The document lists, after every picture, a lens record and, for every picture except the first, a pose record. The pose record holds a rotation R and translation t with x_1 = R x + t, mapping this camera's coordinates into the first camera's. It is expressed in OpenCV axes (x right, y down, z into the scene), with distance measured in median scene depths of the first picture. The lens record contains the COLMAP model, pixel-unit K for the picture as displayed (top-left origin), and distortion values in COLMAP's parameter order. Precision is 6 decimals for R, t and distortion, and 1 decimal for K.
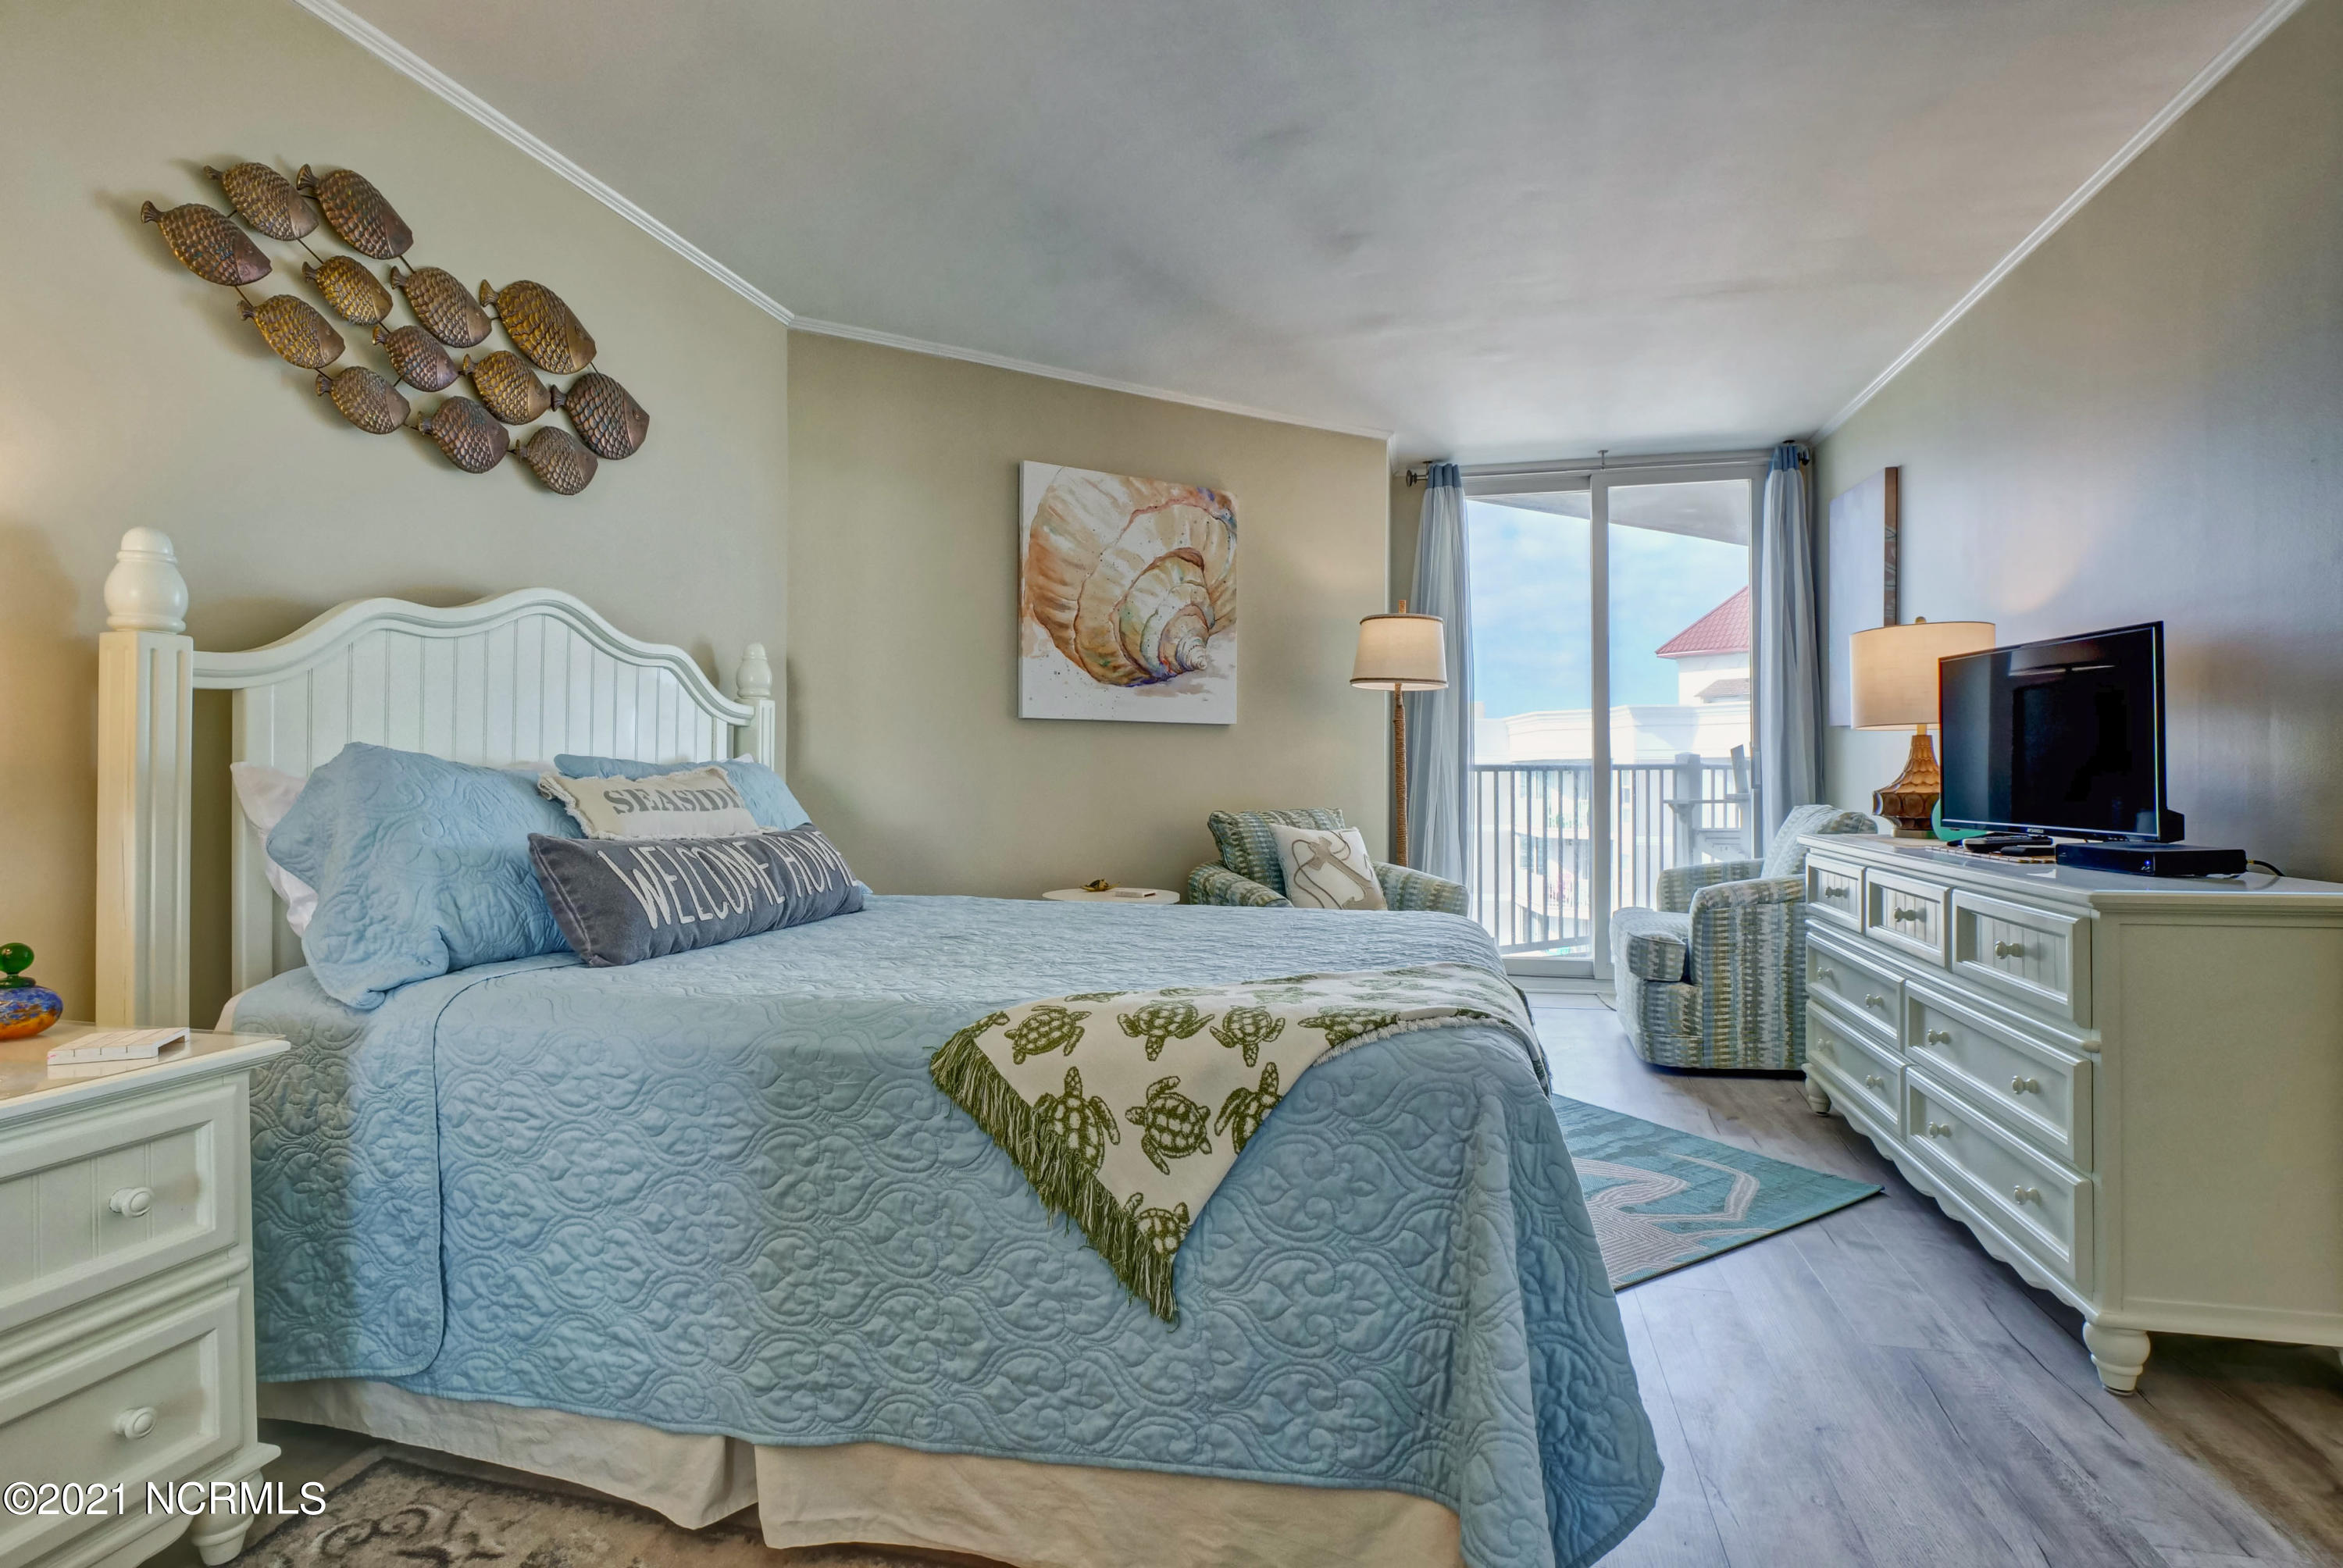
lens RADIAL K [[1136.5, 0, 1168.6], [0, 1136.5, 777.1], [0, 0, 1]] dist [-0.014456, -0.001184]
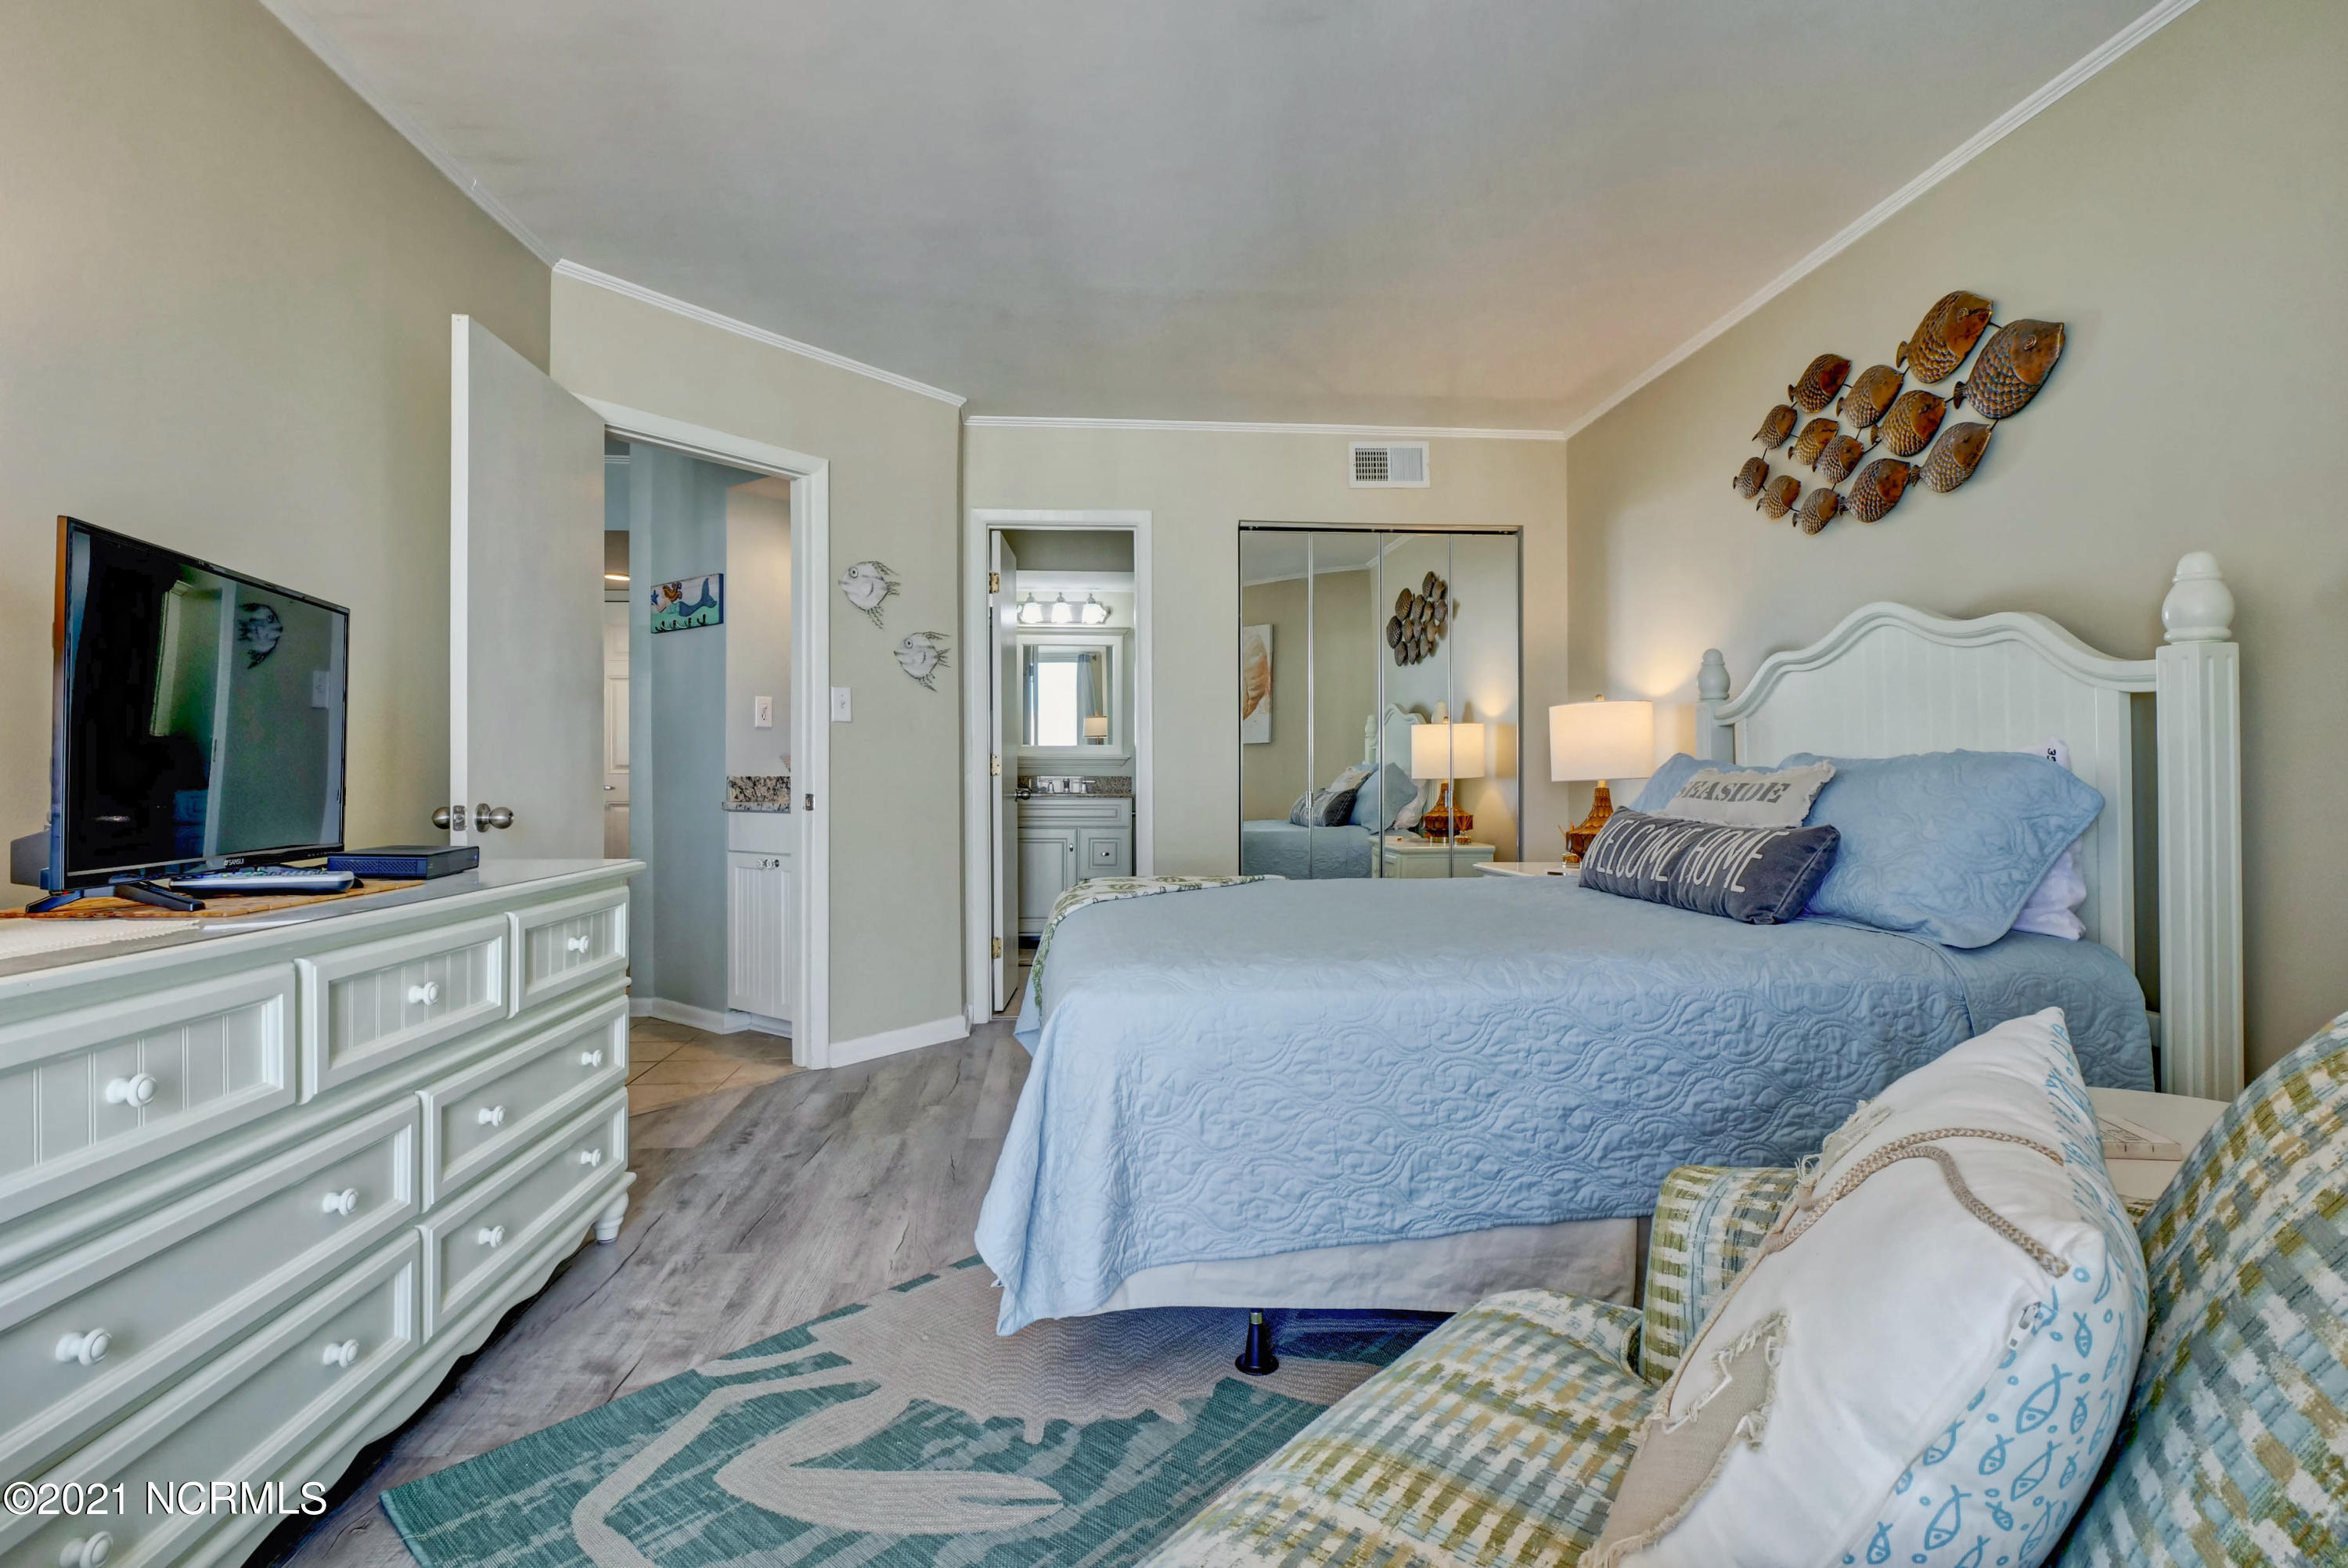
lens RADIAL K [[1138.8, 0, 1171.1], [0, 1138.8, 777.1], [0, 0, 1]] dist [-0.014456, -0.001184]
pose [[-0.943848, 0.006350, -0.330318, 0.304341], [0.005077, 0.999976, 0.004717, -0.001426], [0.330340, 0.002775, -0.943858, 1.148180]]
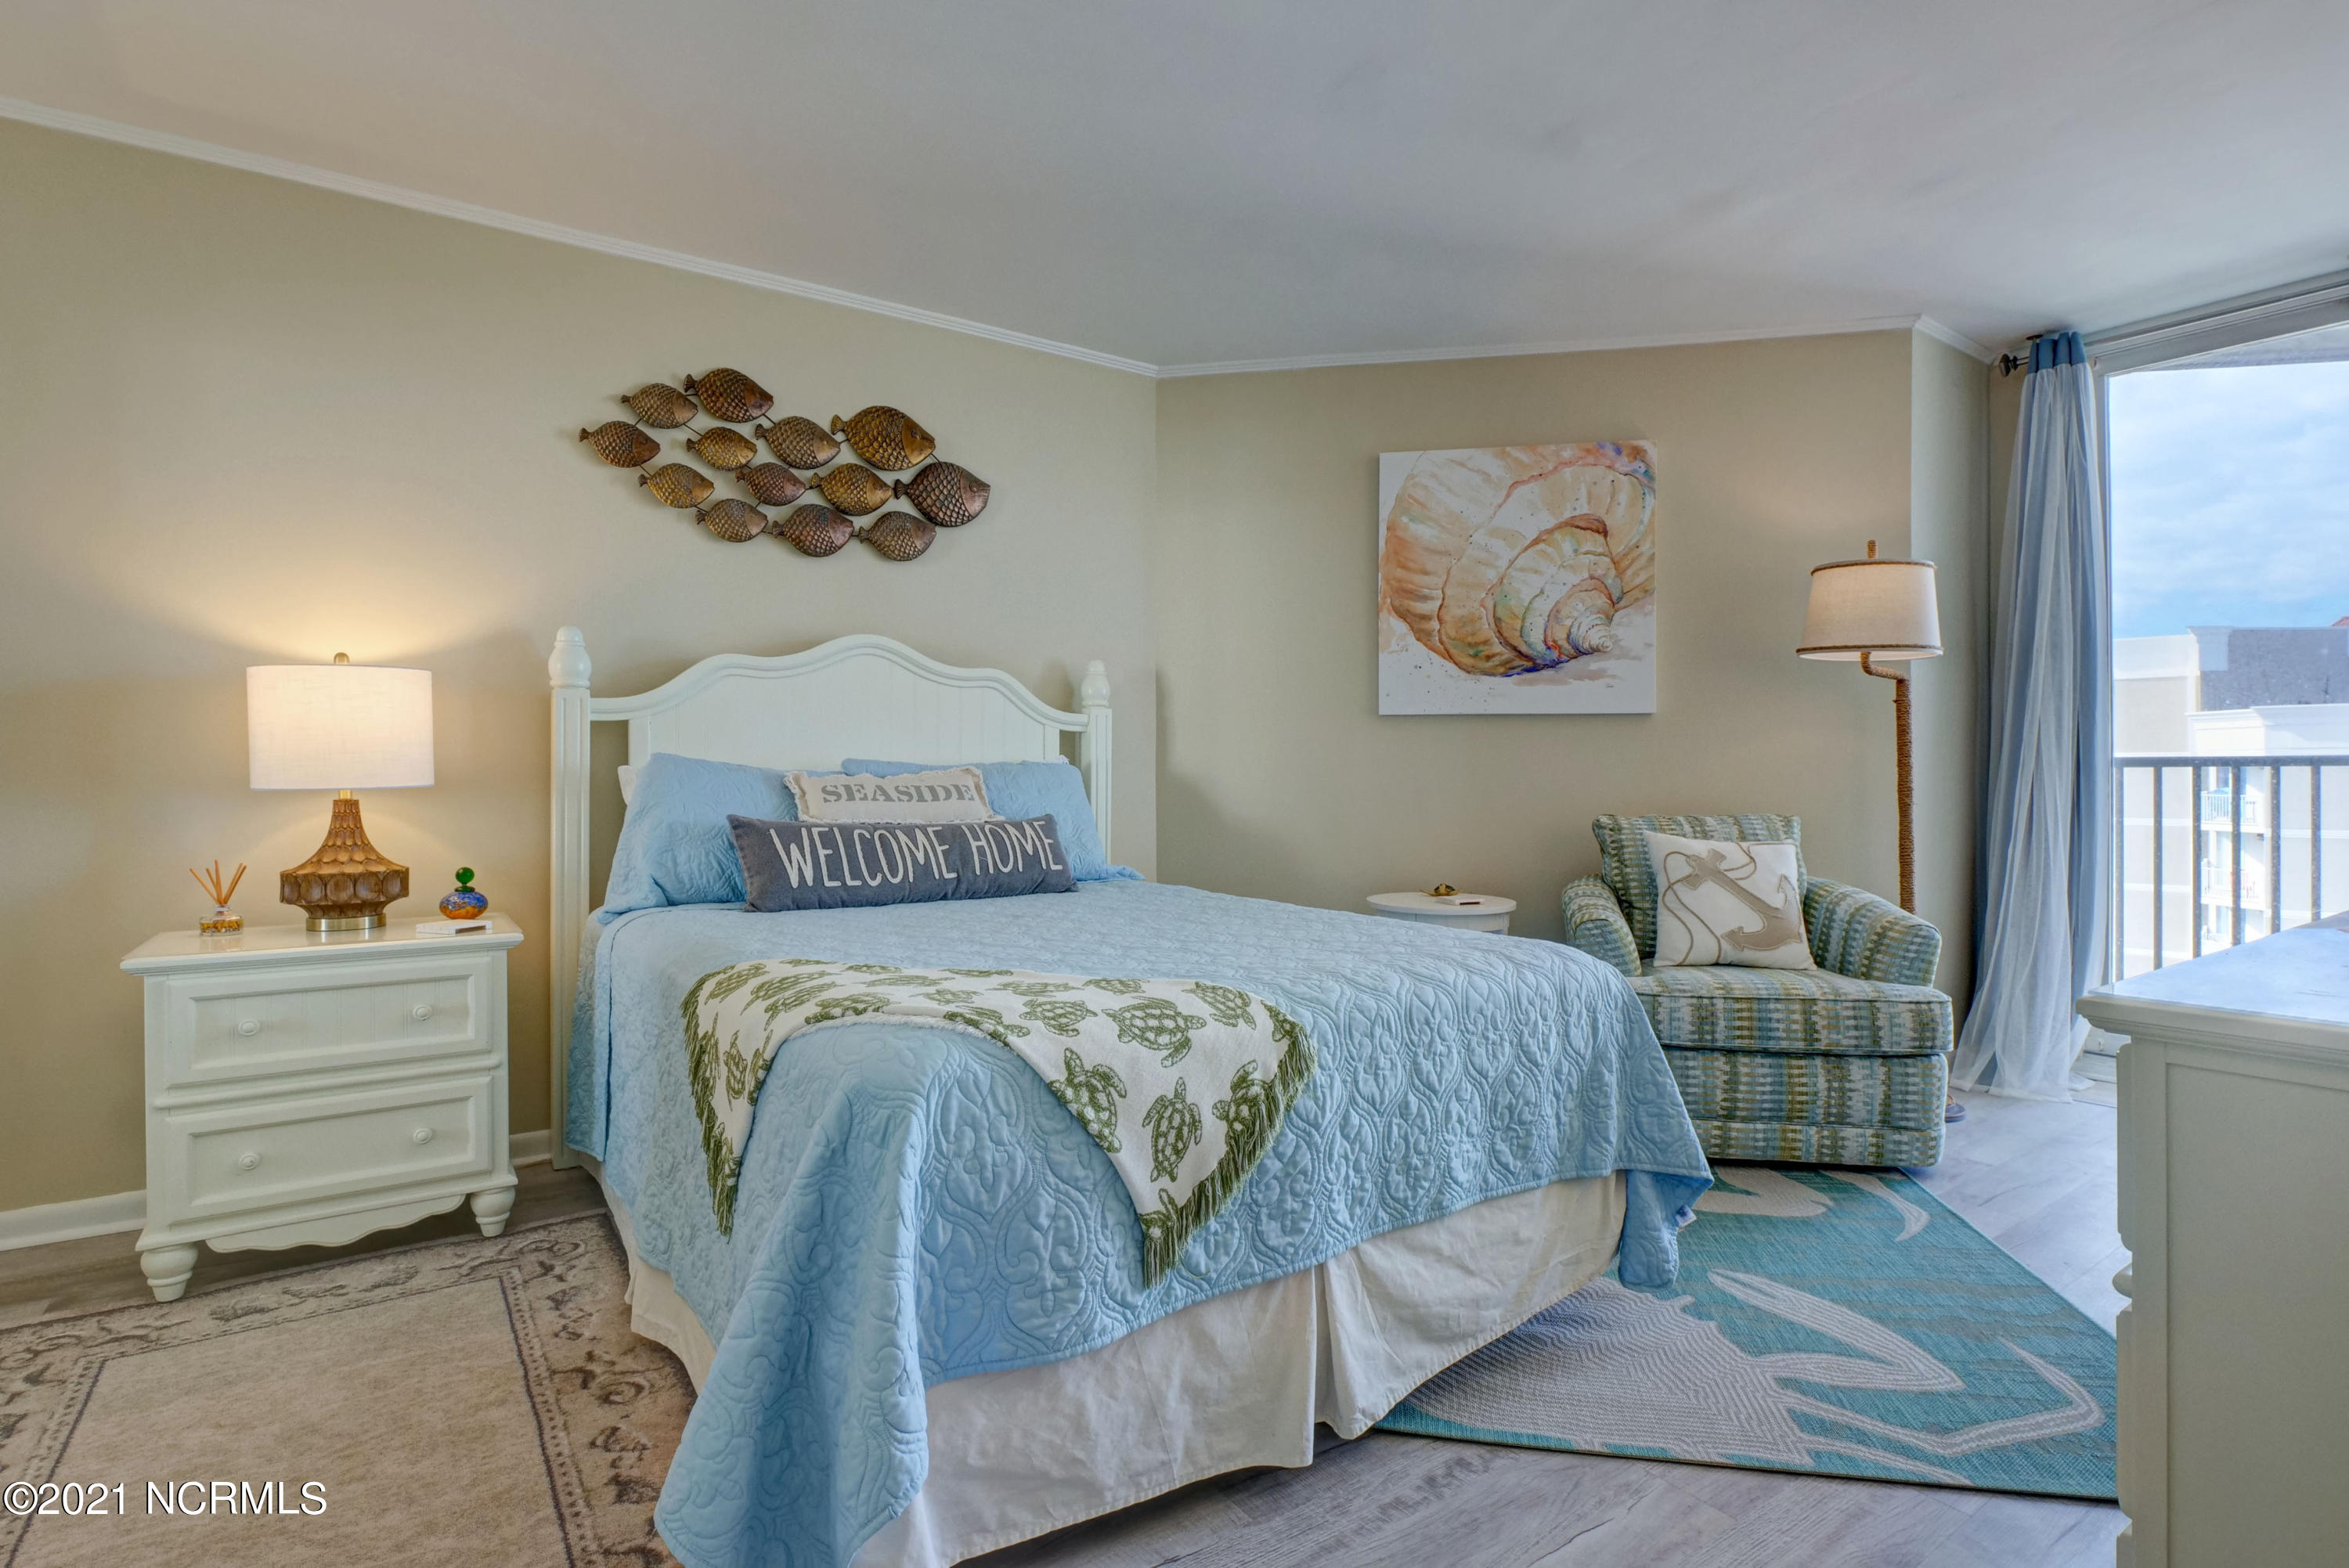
lens RADIAL K [[1139.4, 0, 1171.6], [0, 1139.4, 777.1], [0, 0, 1]] dist [-0.014456, -0.001184]
pose [[0.752803, 0.001169, -0.658245, 0.384547], [-0.000110, 0.999999, 0.001649, -0.000038], [0.658246, -0.001169, 0.752802, 0.138887]]
